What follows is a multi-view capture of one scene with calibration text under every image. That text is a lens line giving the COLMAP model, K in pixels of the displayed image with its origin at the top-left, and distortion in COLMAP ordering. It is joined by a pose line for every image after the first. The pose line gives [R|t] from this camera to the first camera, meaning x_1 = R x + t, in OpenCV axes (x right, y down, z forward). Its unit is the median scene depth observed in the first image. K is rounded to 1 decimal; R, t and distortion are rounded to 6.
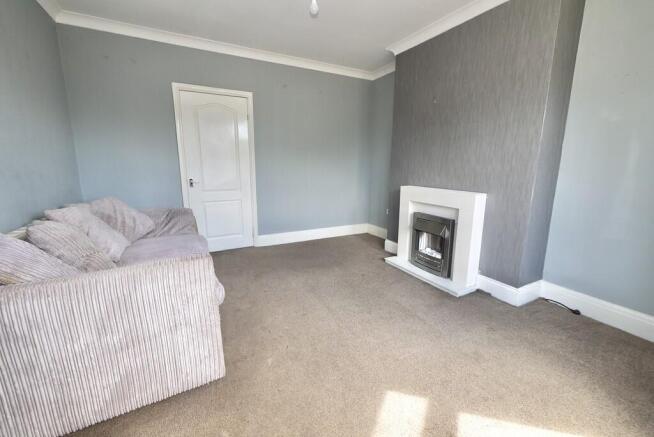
lens RADIAL K [[274.2, 0, 325.5], [0, 274.2, 213.7], [0, 0, 1]] dist [-0.001515, -0.000182]
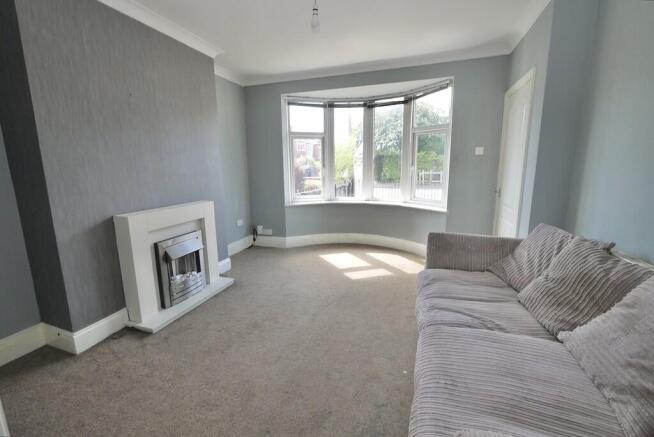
lens RADIAL K [[274.2, 0, 325.5], [0, 274.2, 213.7], [0, 0, 1]] dist [-0.001515, -0.000182]
pose [[-0.690968, -0.120572, 0.712759, -0.615470], [0.145391, 0.942664, 0.300409, -0.283846], [-0.708114, 0.311202, -0.633820, 1.308313]]
